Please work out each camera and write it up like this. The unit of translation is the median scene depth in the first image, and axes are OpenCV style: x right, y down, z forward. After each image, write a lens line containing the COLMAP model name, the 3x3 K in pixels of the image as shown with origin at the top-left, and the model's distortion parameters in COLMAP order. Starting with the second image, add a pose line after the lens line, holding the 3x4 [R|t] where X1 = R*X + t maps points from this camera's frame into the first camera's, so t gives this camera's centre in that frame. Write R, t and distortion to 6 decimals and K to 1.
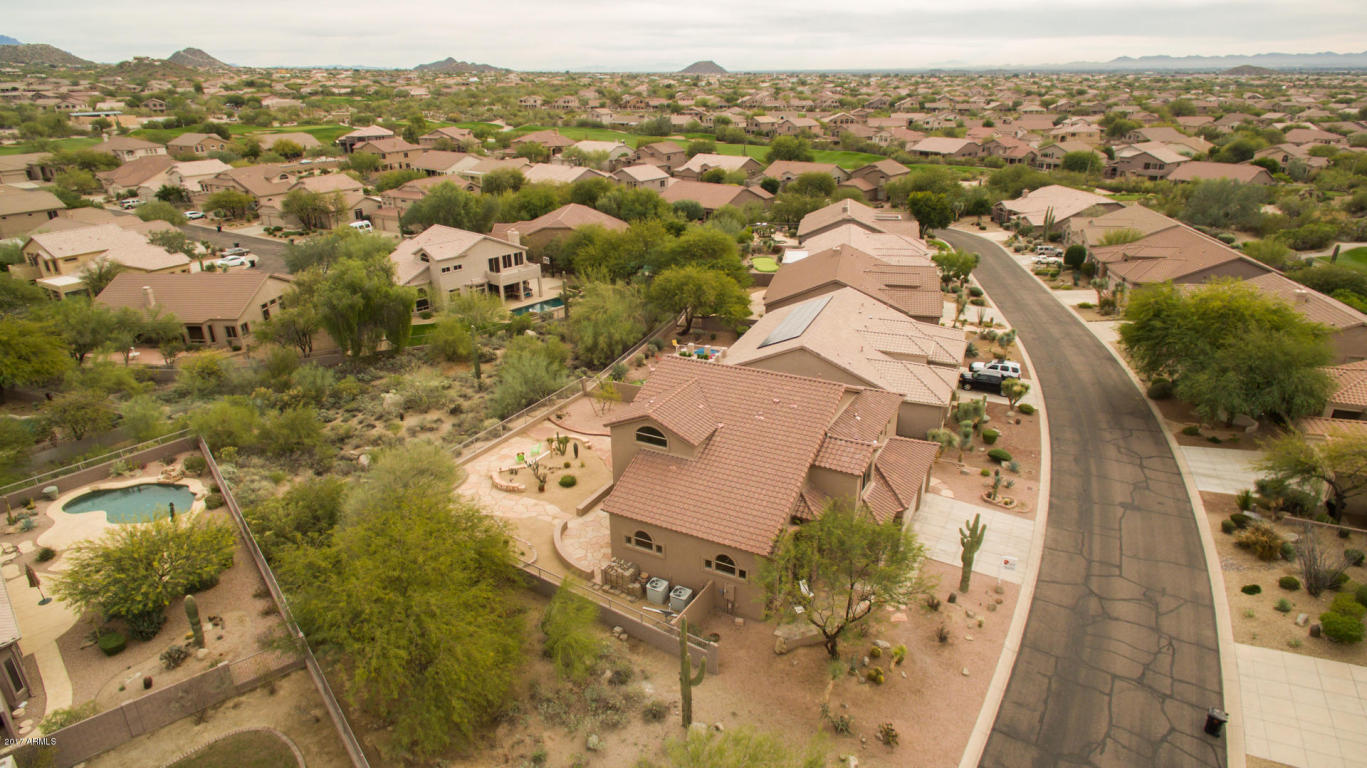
lens RADIAL K [[776.8, 0, 682.0], [0, 776.8, 387.3], [0, 0, 1]] dist [0.006740, 0.000313]
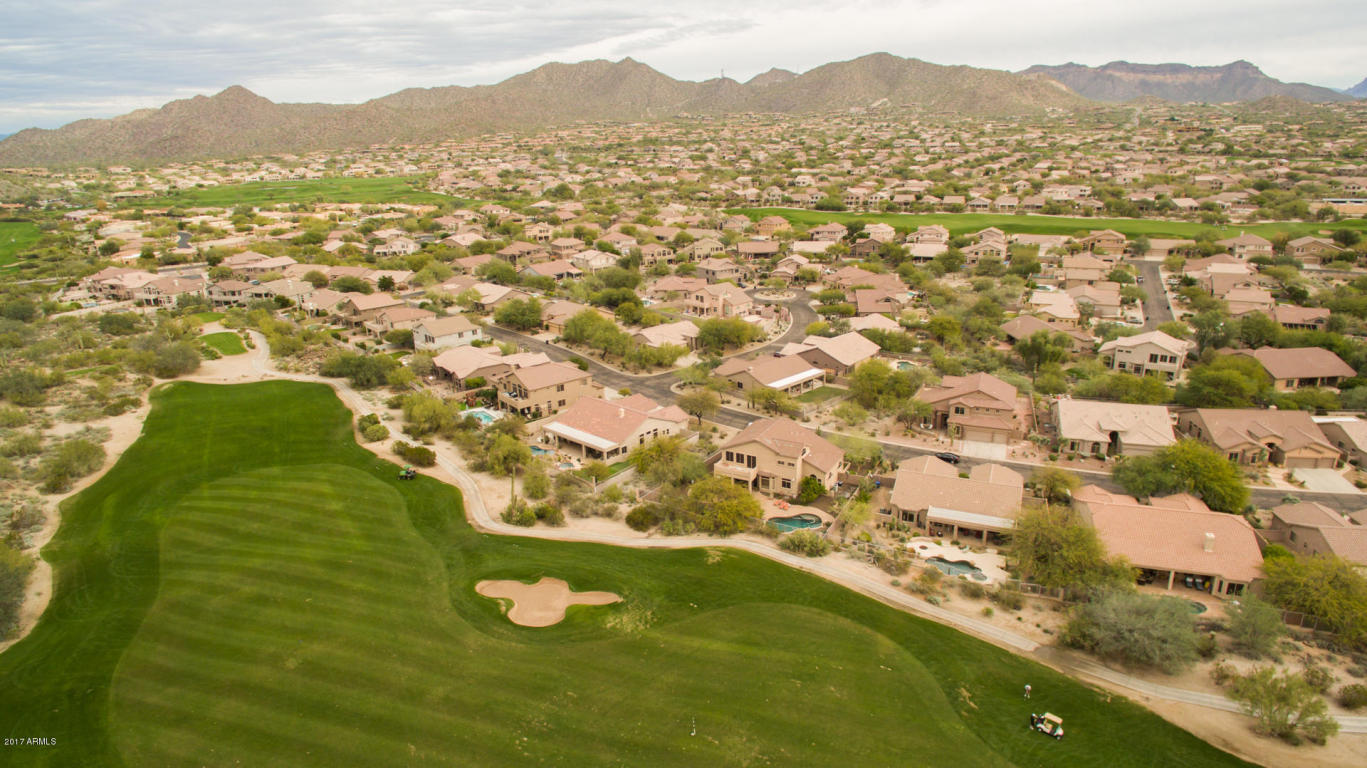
lens RADIAL K [[776.8, 0, 682.0], [0, 776.8, 387.3], [0, 0, 1]] dist [0.006740, 0.000313]
pose [[0.083469, 0.320018, -0.943727, 2.639933], [-0.350288, 0.896017, 0.272858, -0.385482], [0.932915, 0.307802, 0.186888, -0.662387]]
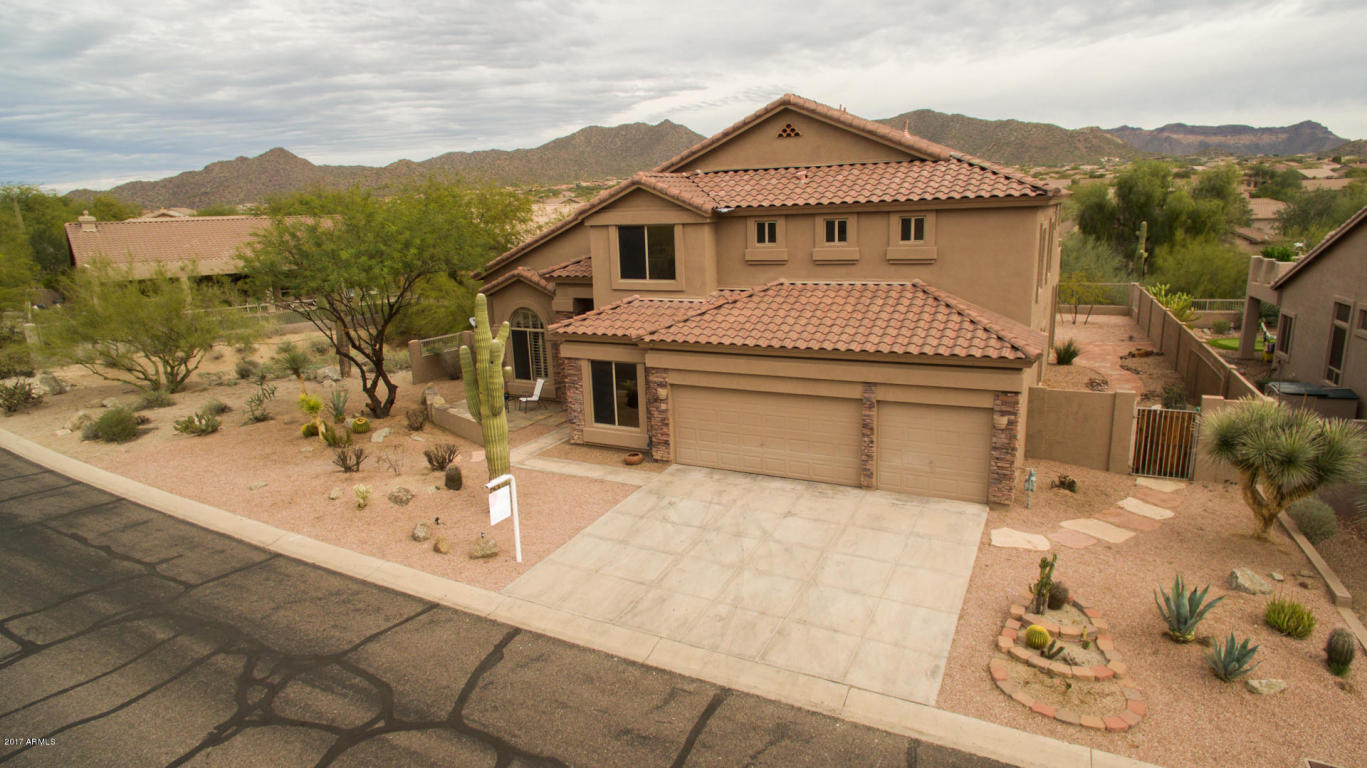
lens RADIAL K [[776.8, 0, 682.0], [0, 776.8, 387.3], [0, 0, 1]] dist [0.006740, 0.000313]
pose [[0.020044, 0.238207, -0.971007, 0.561009], [-0.345813, 0.912910, 0.216816, 0.060959], [0.938089, 0.331441, 0.100674, 0.774993]]
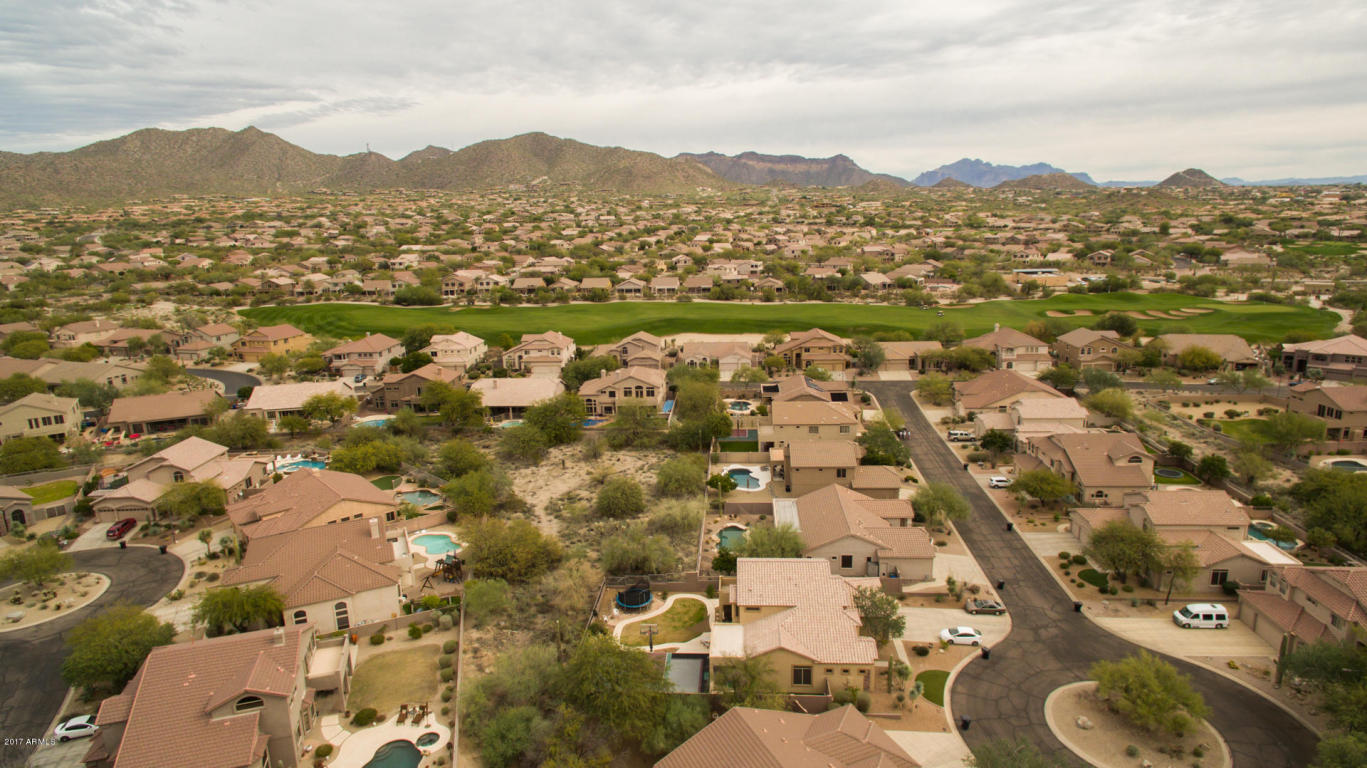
lens RADIAL K [[776.8, 0, 682.0], [0, 776.8, 387.3], [0, 0, 1]] dist [0.006740, 0.000313]
pose [[0.462071, 0.203647, -0.863144, -0.336829], [-0.316040, 0.947191, 0.054290, -0.744011], [0.828619, 0.247703, 0.502030, 0.914531]]
